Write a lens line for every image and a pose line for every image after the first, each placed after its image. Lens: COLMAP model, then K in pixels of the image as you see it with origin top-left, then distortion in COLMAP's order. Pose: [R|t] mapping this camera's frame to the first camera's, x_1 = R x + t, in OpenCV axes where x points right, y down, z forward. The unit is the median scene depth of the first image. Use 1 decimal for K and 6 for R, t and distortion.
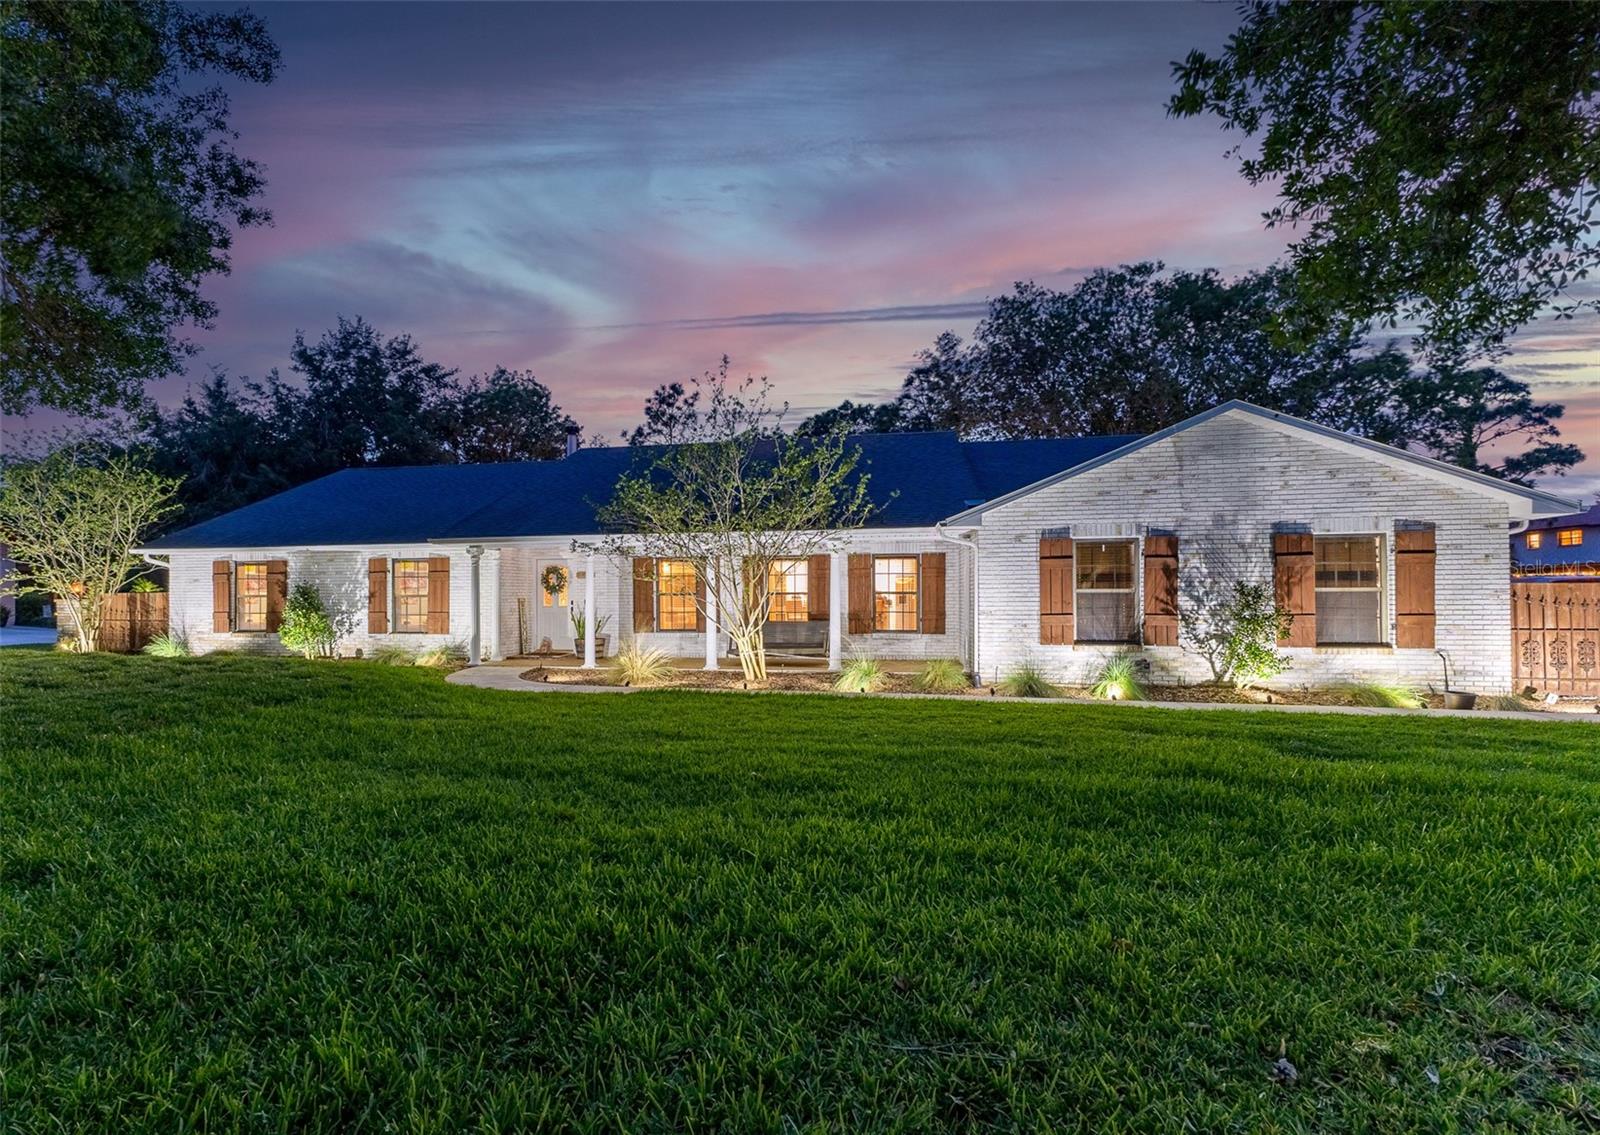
lens RADIAL K [[879.8, 0, 799.7], [0, 879.8, 572.9], [0, 0, 1]] dist [0.007543, 0.000412]
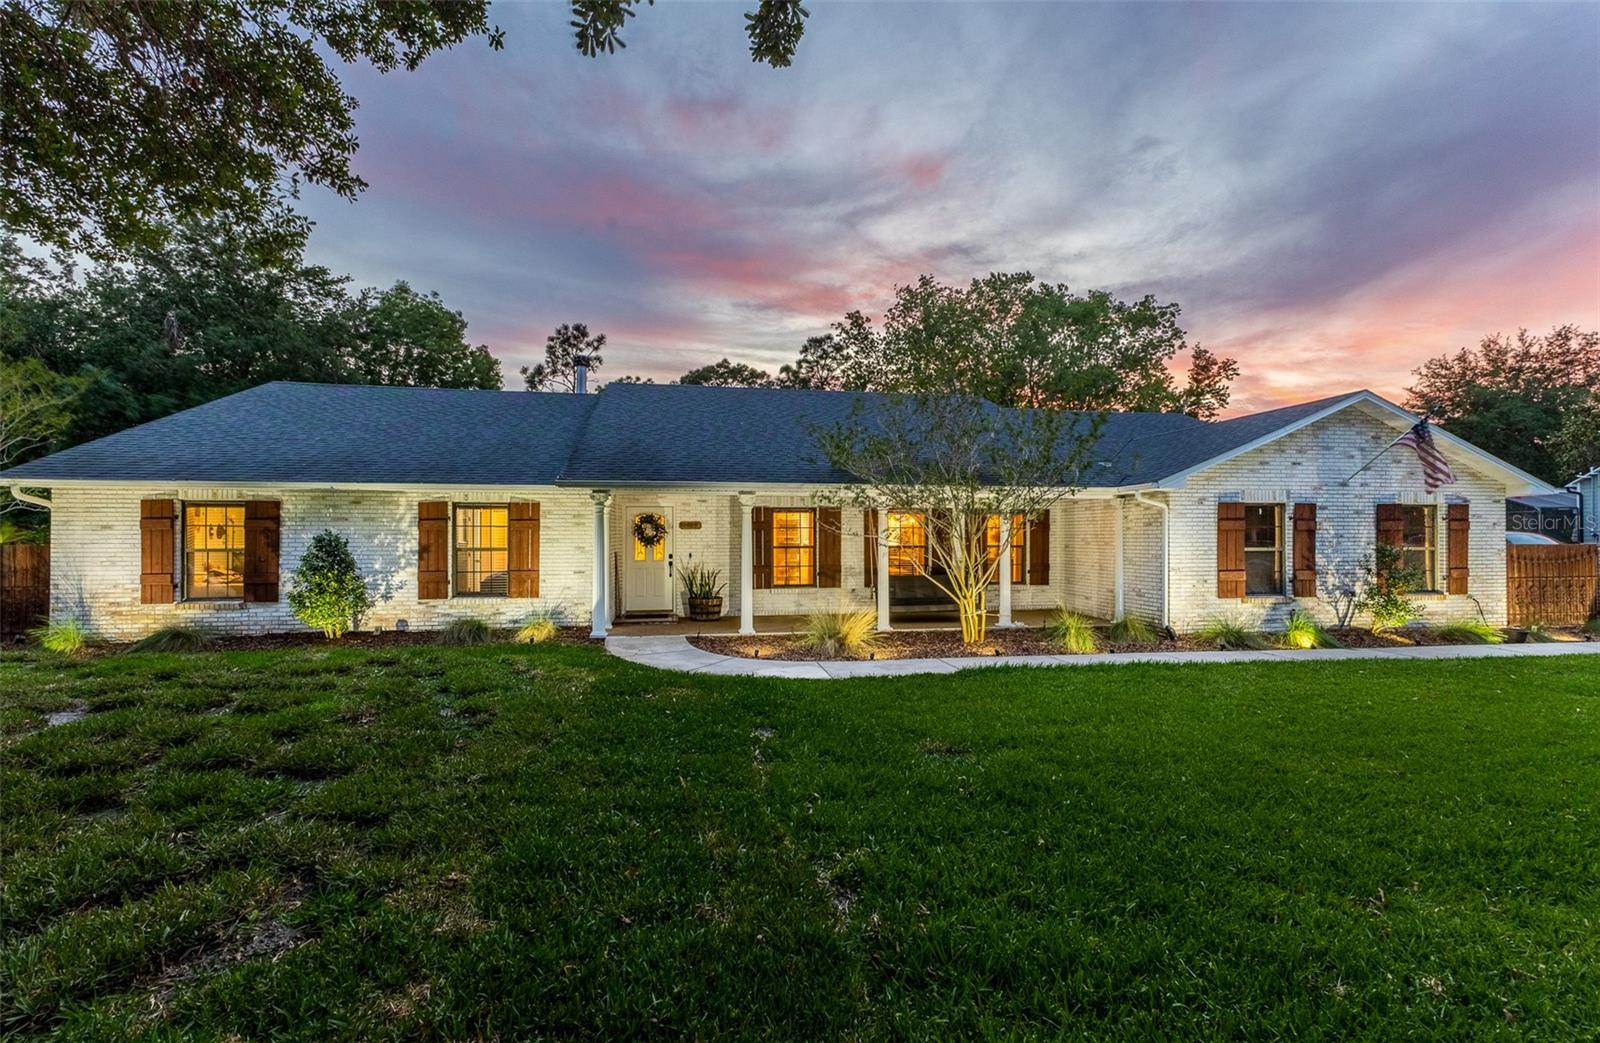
lens RADIAL K [[704.8, 0, 800.2], [0, 704.8, 522.7], [0, 0, 1]] dist [-0.000277, -0.000300]
pose [[0.917437, 0.010468, 0.397744, -0.426765], [-0.017684, 0.999739, 0.014479, -0.012588], [-0.397488, -0.020317, 0.917382, 0.305171]]
